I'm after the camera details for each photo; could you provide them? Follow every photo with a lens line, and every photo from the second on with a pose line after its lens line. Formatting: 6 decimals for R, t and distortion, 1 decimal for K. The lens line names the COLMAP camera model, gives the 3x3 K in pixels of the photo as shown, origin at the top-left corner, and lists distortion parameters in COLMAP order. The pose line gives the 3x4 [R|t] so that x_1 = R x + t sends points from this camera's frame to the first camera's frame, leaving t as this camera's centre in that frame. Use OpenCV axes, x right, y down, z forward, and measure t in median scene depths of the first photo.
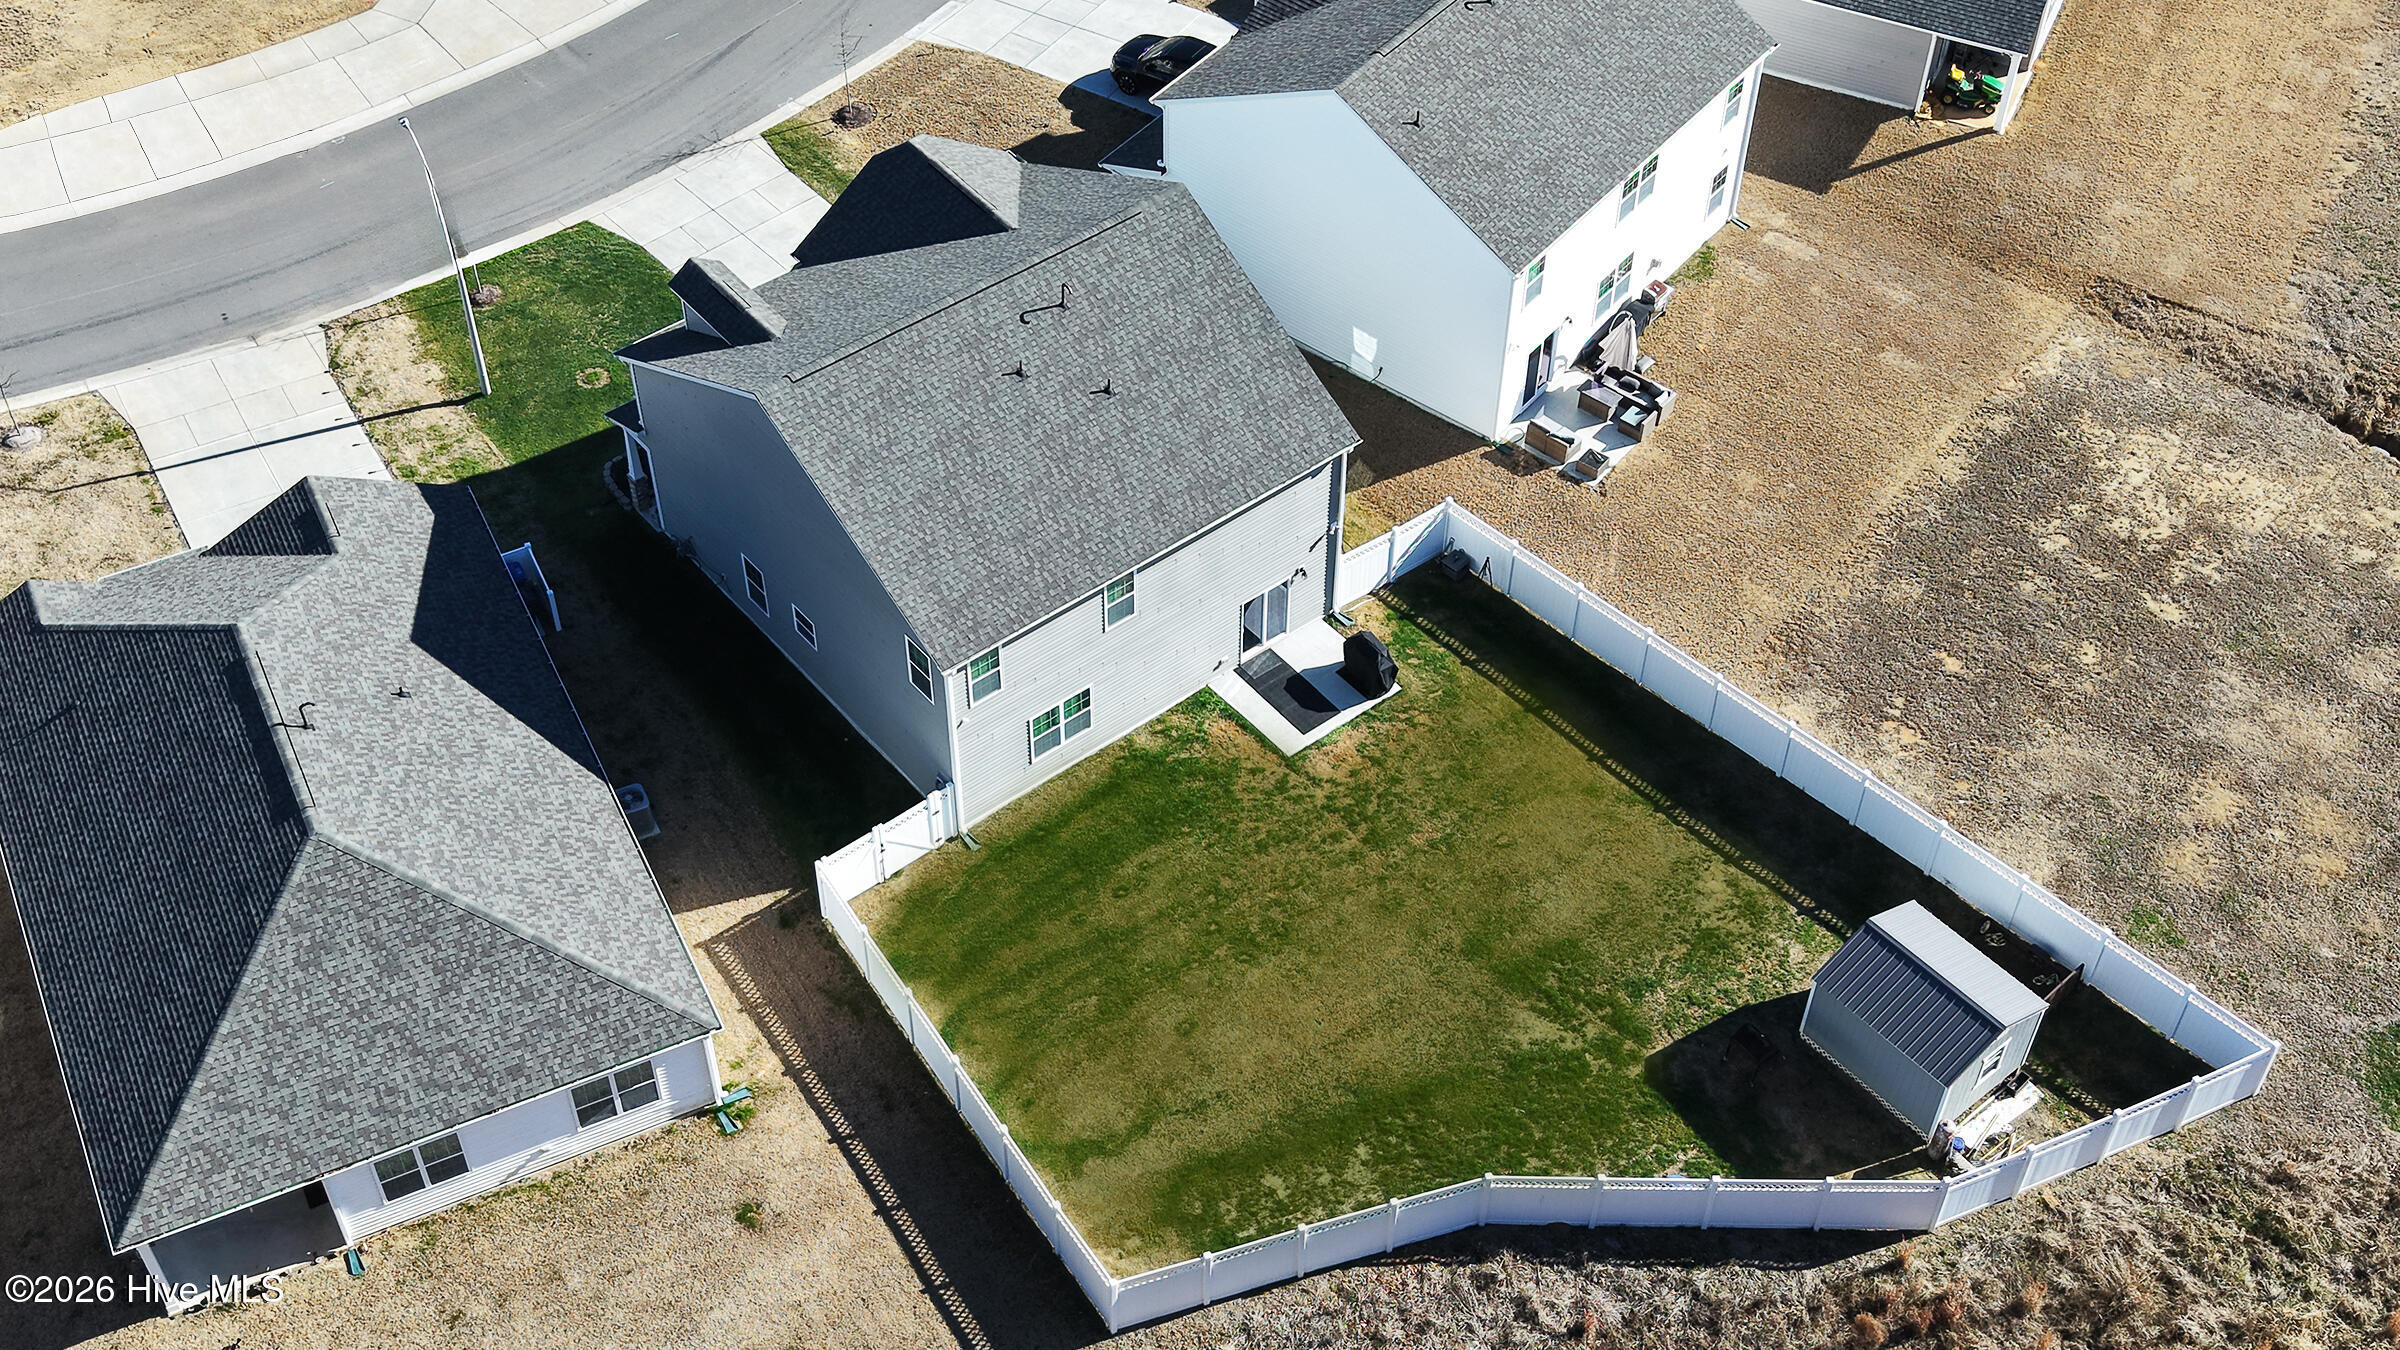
lens RADIAL K [[2826.5, 0, 1193.2], [0, 2826.5, 759.9], [0, 0, 1]] dist [0.188803, -0.664879]
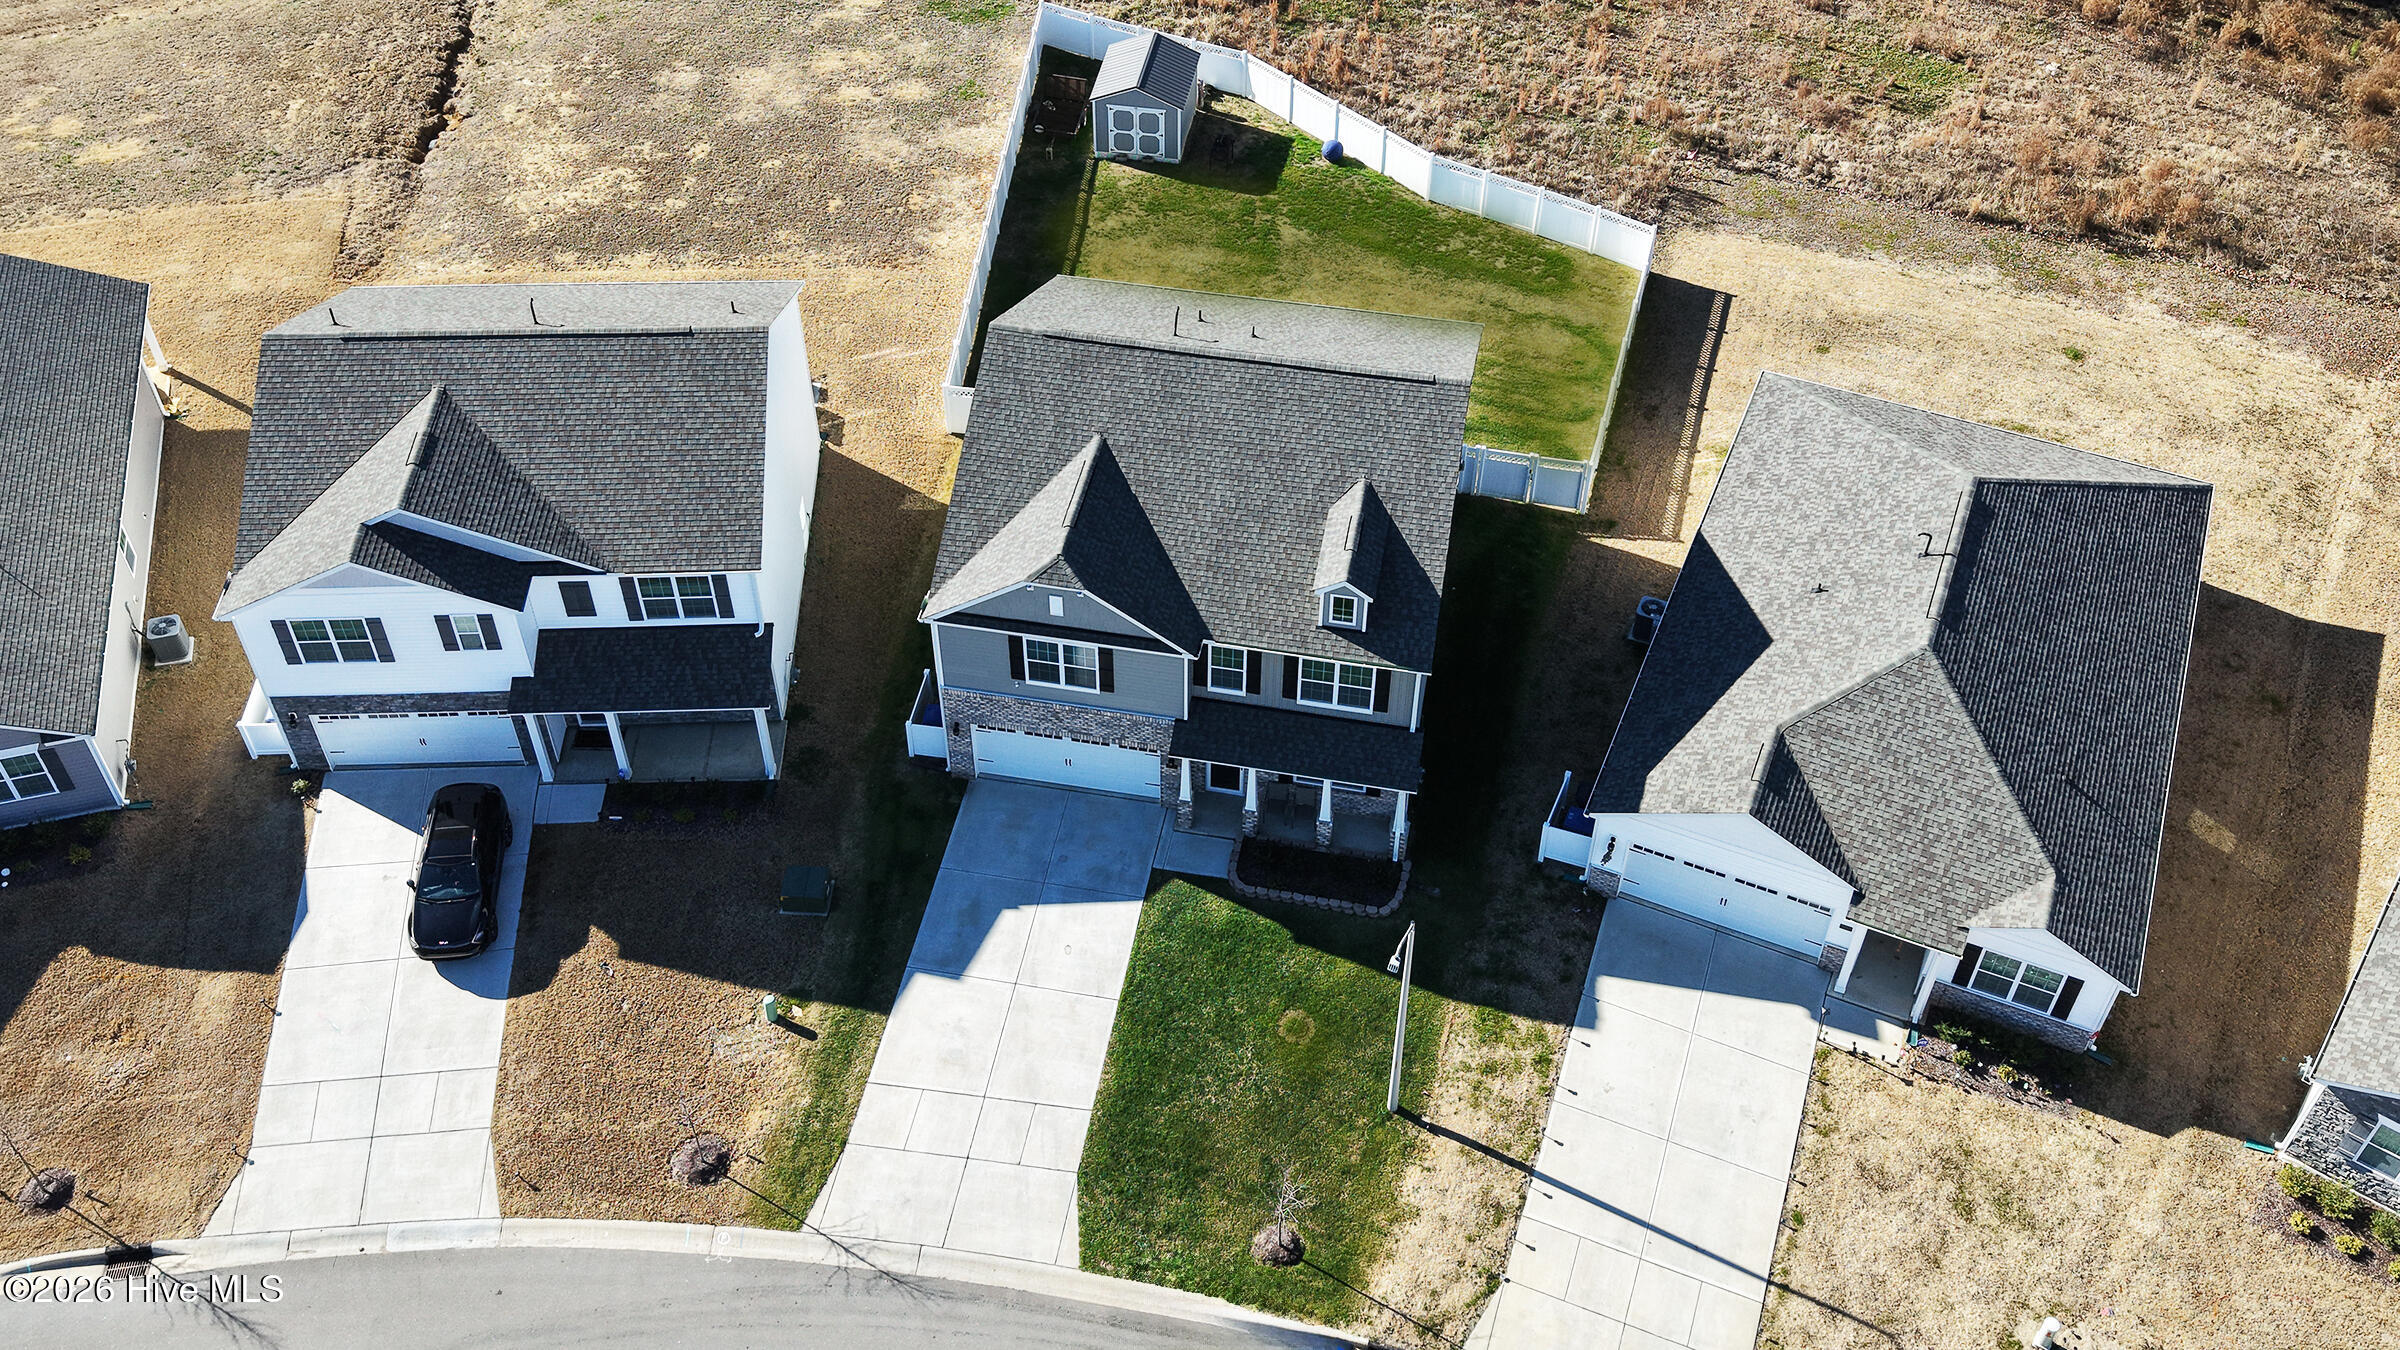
lens RADIAL K [[2165.2, 0, 1199.9], [0, 2165.2, 554.3], [0, 0, 1]] dist [0.146988, -0.463522]
pose [[-0.647881, -0.531837, 0.545343, -0.532931], [0.565862, 0.143250, 0.811960, -0.791406], [-0.509951, 0.834643, 0.208137, 0.855635]]
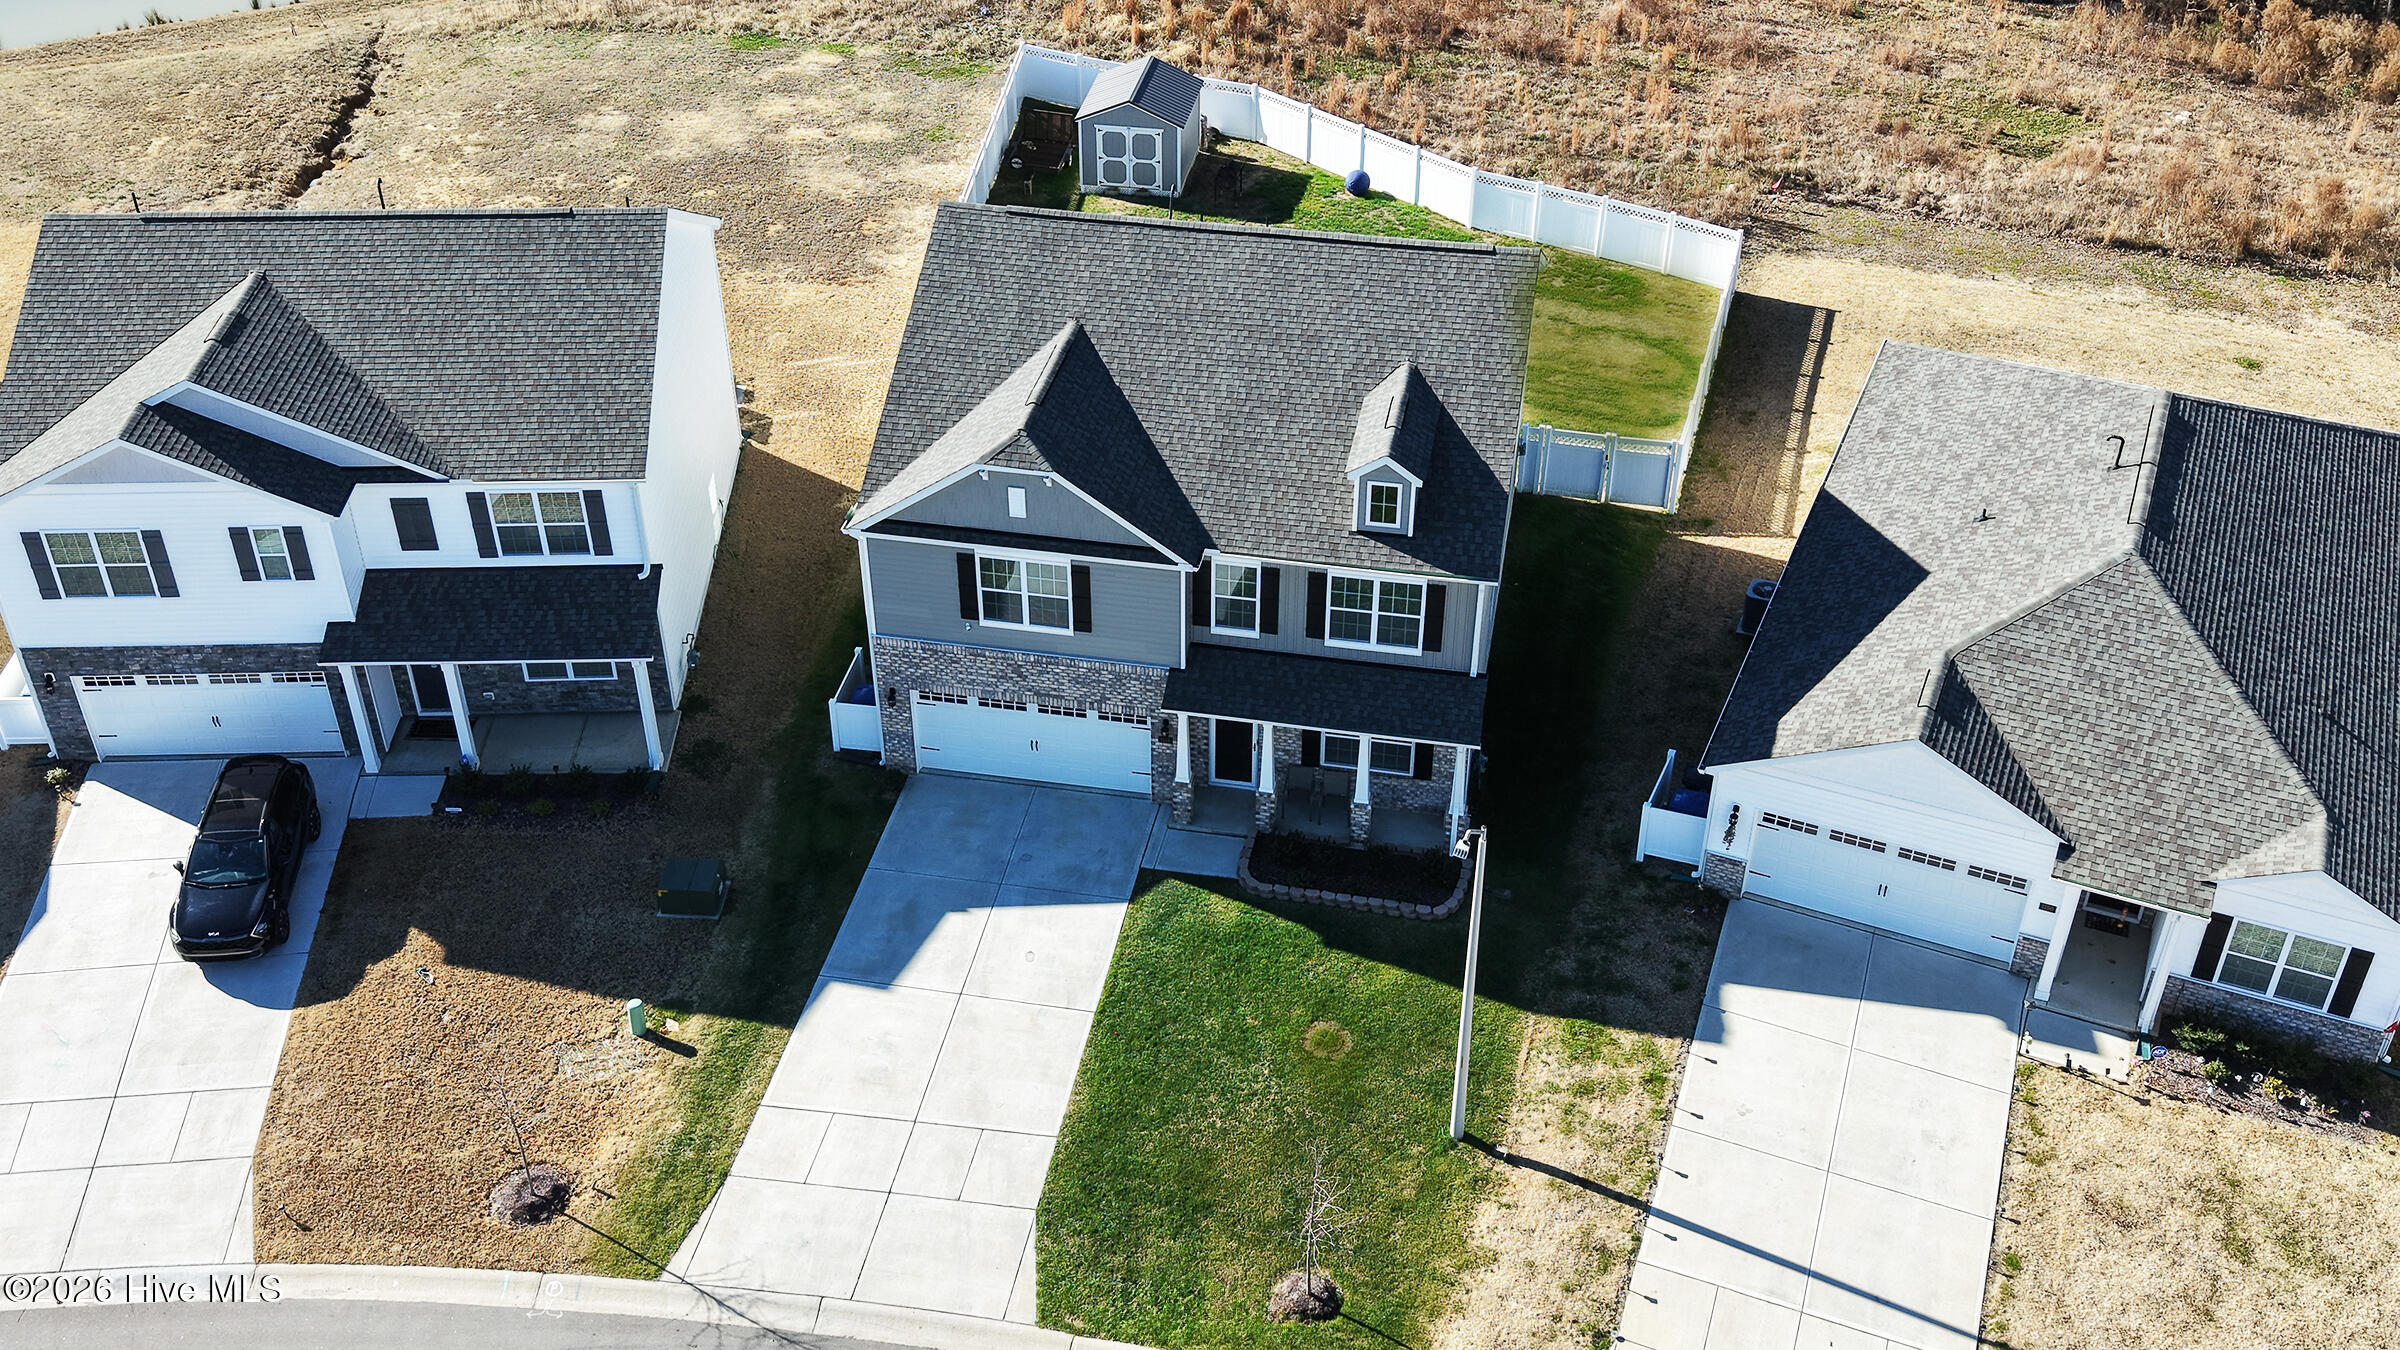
lens RADIAL K [[2301.6, 0, 1200.0], [0, 2301.6, 675.0], [0, 0, 1]] dist [0.102578, -0.265191]
pose [[-0.646267, -0.452826, 0.614237, -0.537667], [0.569115, 0.250223, 0.783260, -0.658225], [-0.508377, 0.855767, 0.095999, 1.005356]]
